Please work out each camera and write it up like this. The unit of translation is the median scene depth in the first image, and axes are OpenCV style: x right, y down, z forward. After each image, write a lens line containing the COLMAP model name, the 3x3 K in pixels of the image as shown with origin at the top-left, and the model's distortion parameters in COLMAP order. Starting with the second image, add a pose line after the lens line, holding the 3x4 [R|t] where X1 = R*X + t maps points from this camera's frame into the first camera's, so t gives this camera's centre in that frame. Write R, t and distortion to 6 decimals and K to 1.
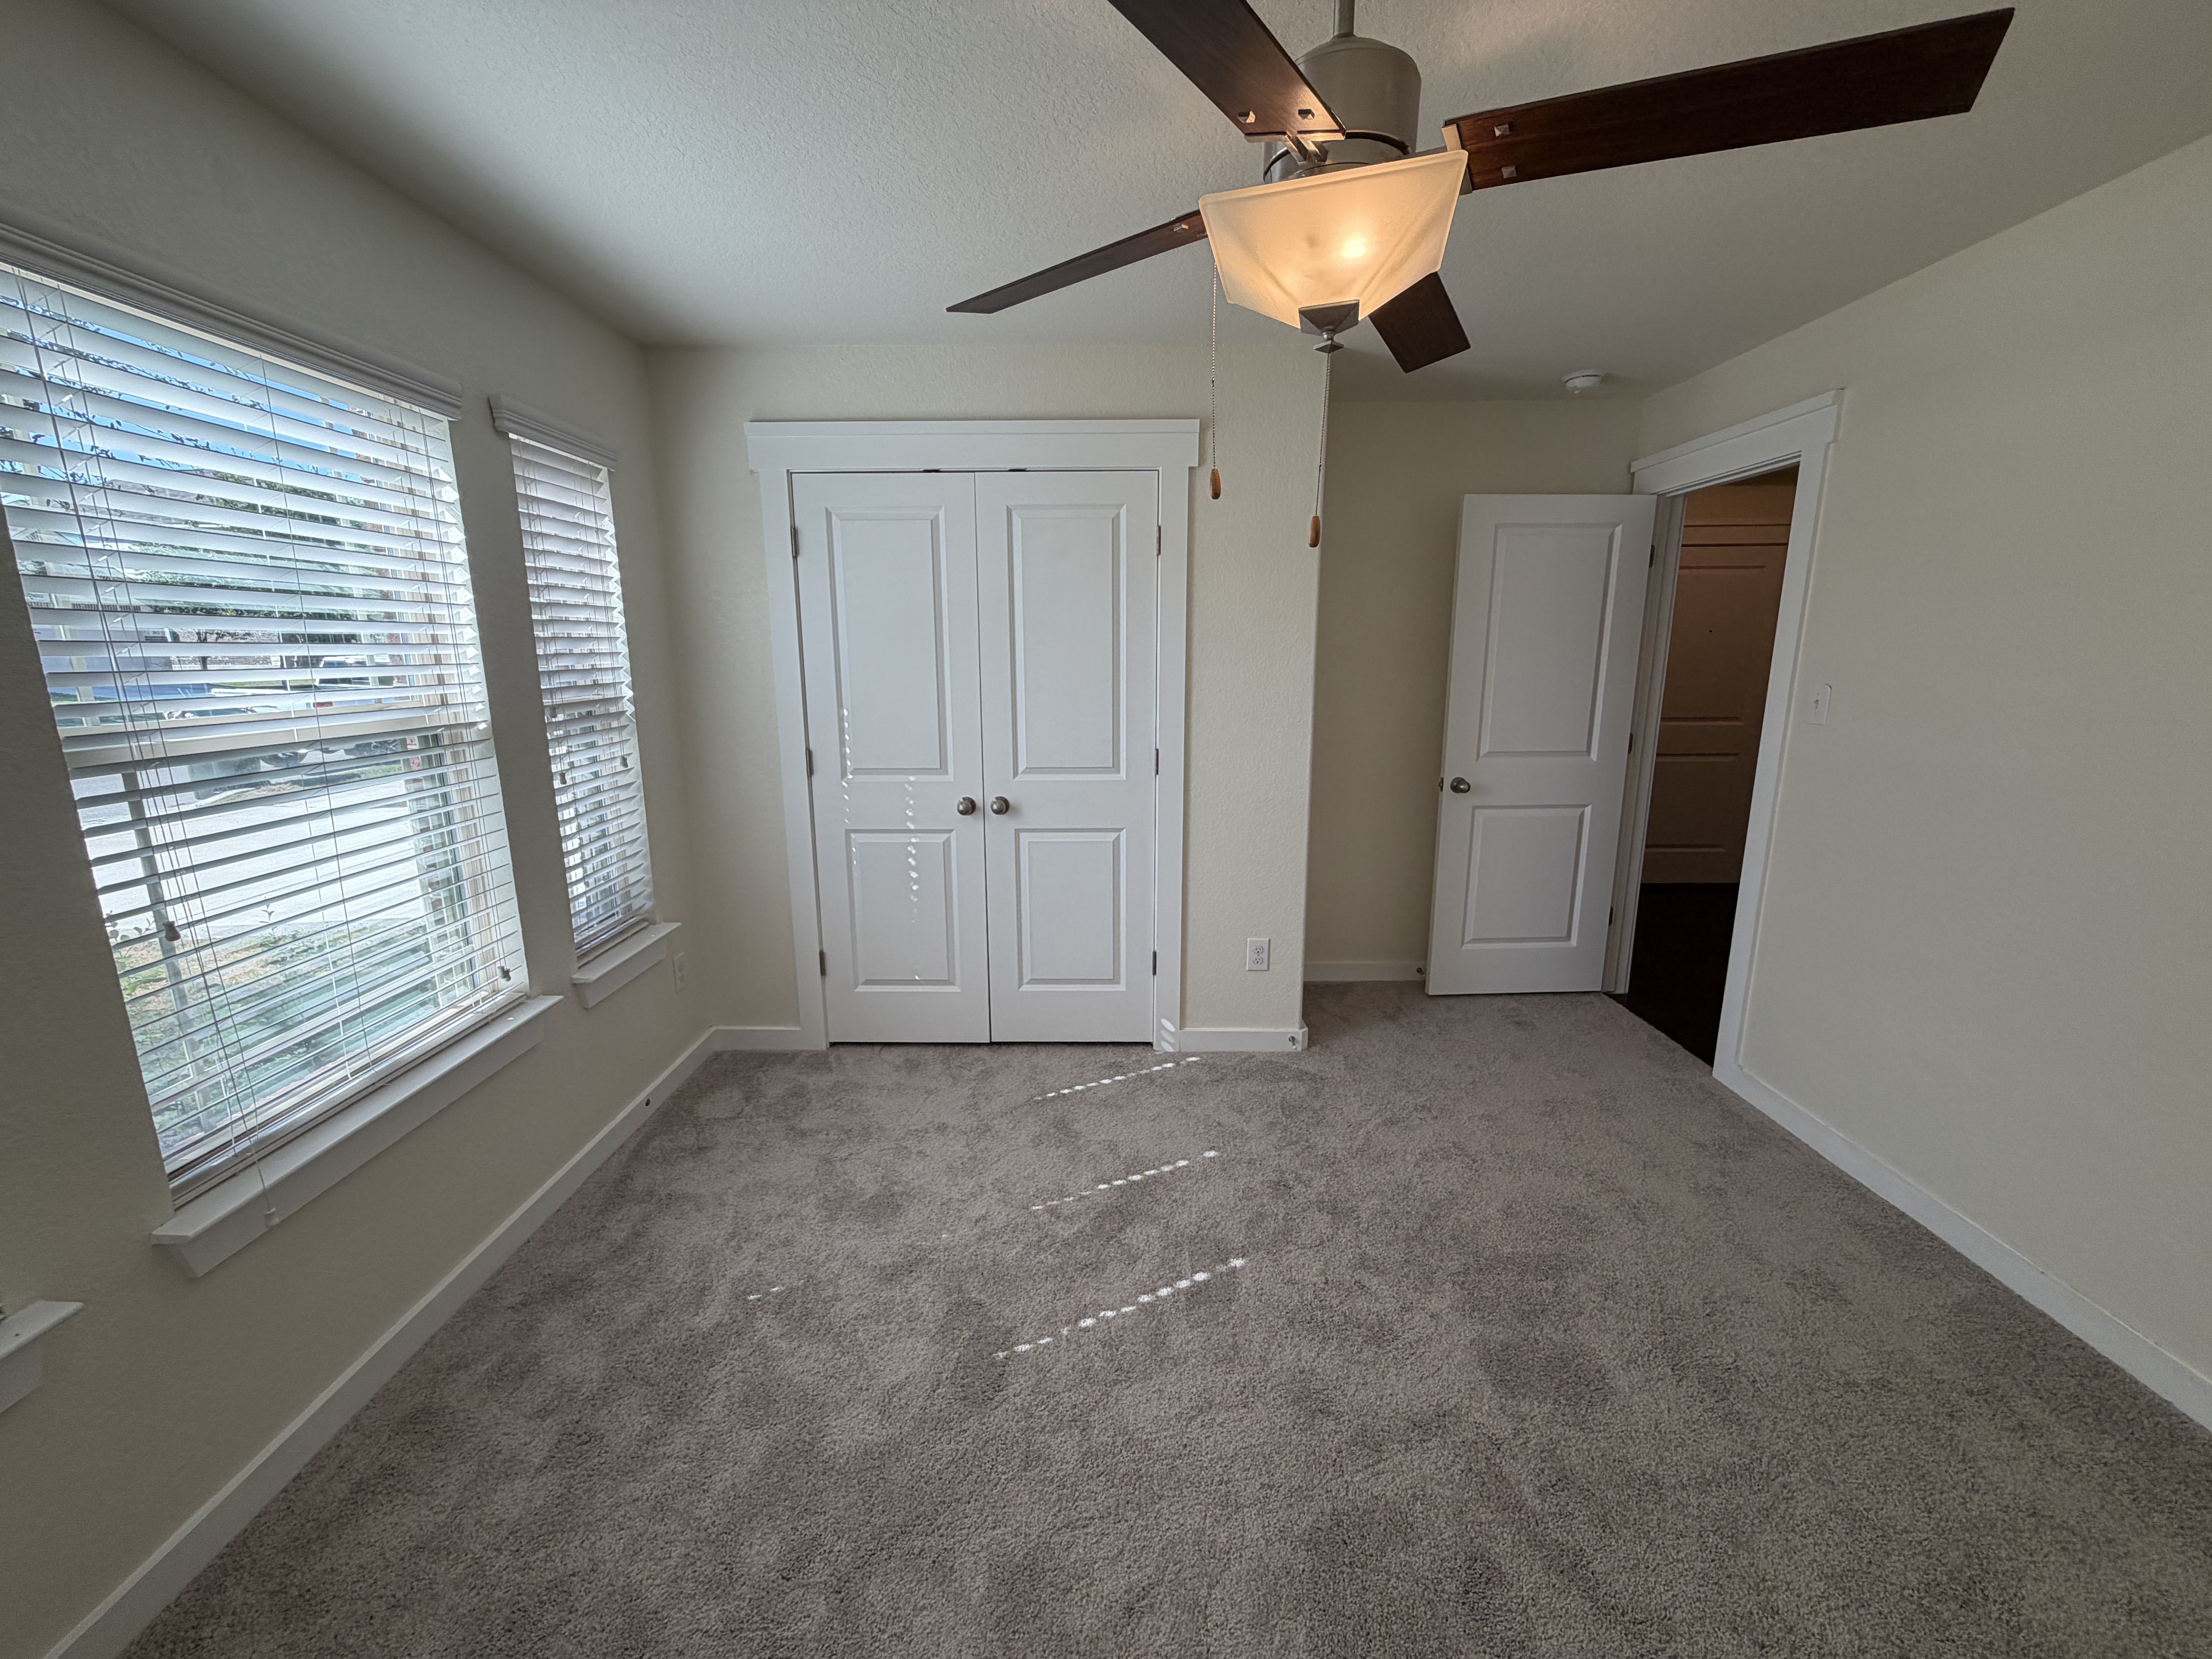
lens RADIAL K [[882.9, 0, 1104.5], [0, 882.9, 839.6], [0, 0, 1]] dist [0.000095, 0.000433]
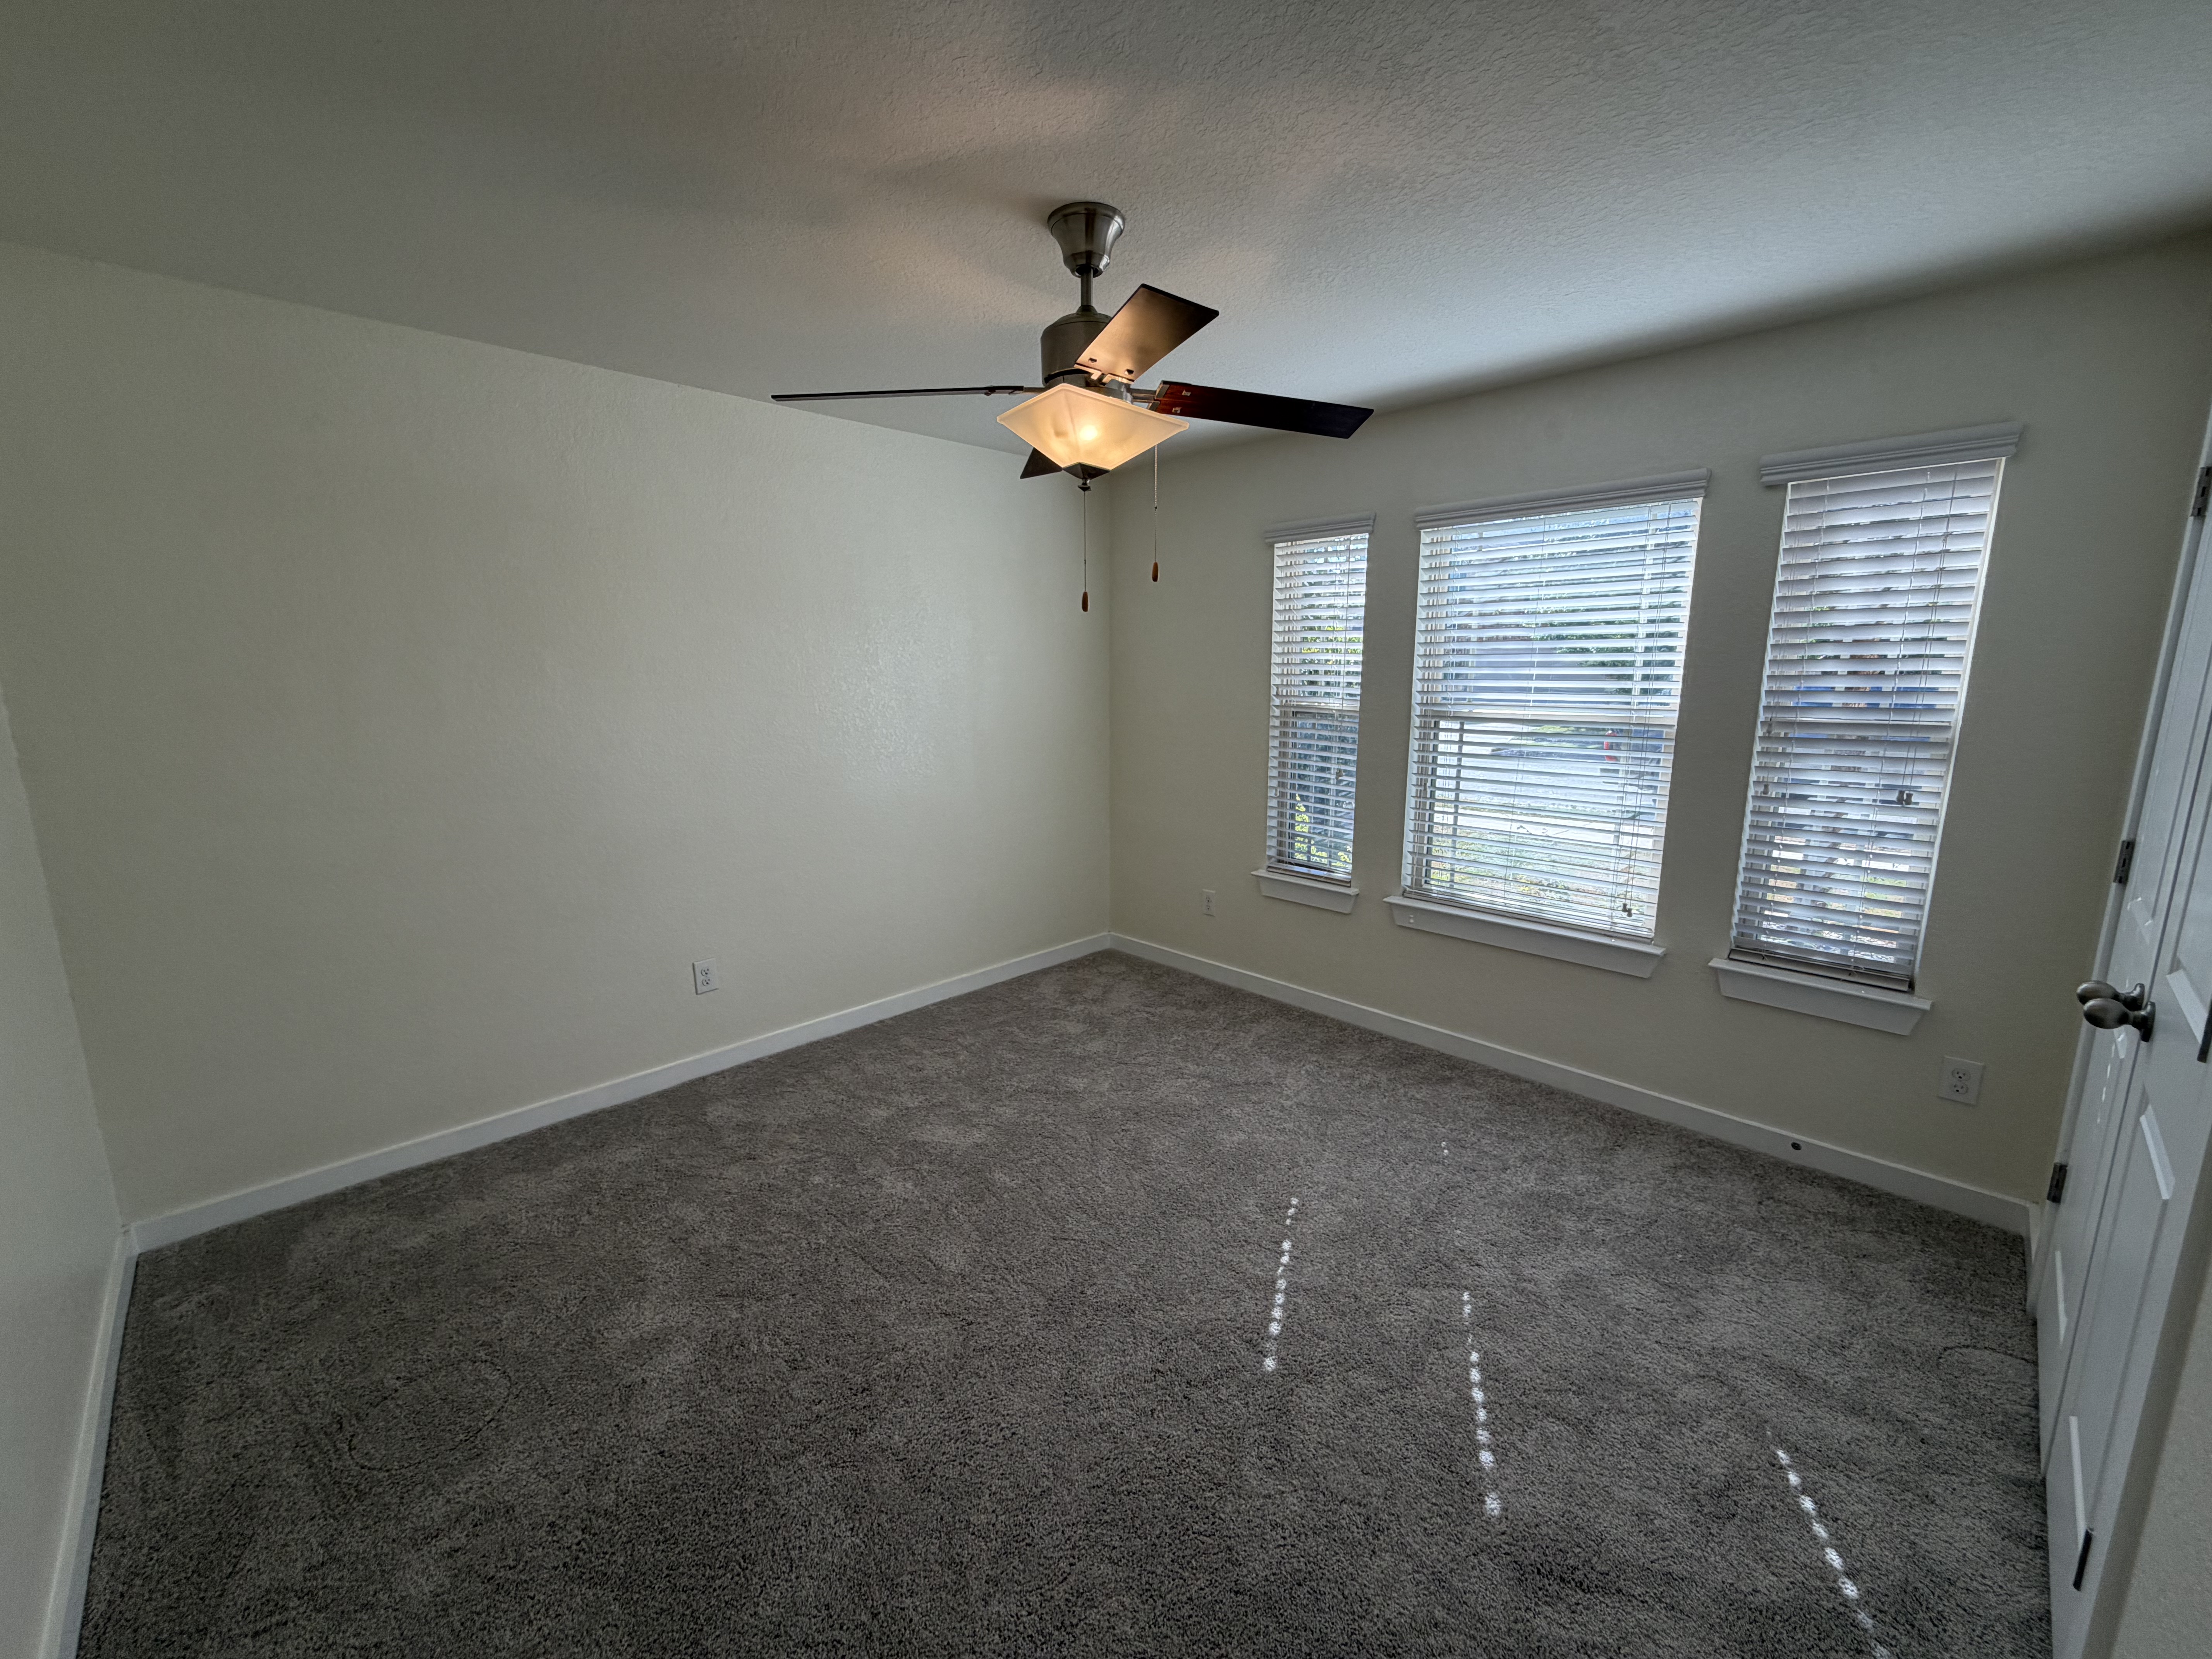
lens RADIAL K [[882.9, 0, 1104.4], [0, 882.9, 828.9], [0, 0, 1]] dist [0.000095, 0.000433]
pose [[-0.701447, 0.132003, -0.700390, 0.859843], [-0.151123, 0.932807, 0.327158, -0.301183], [0.696515, 0.335329, -0.634366, 1.336433]]
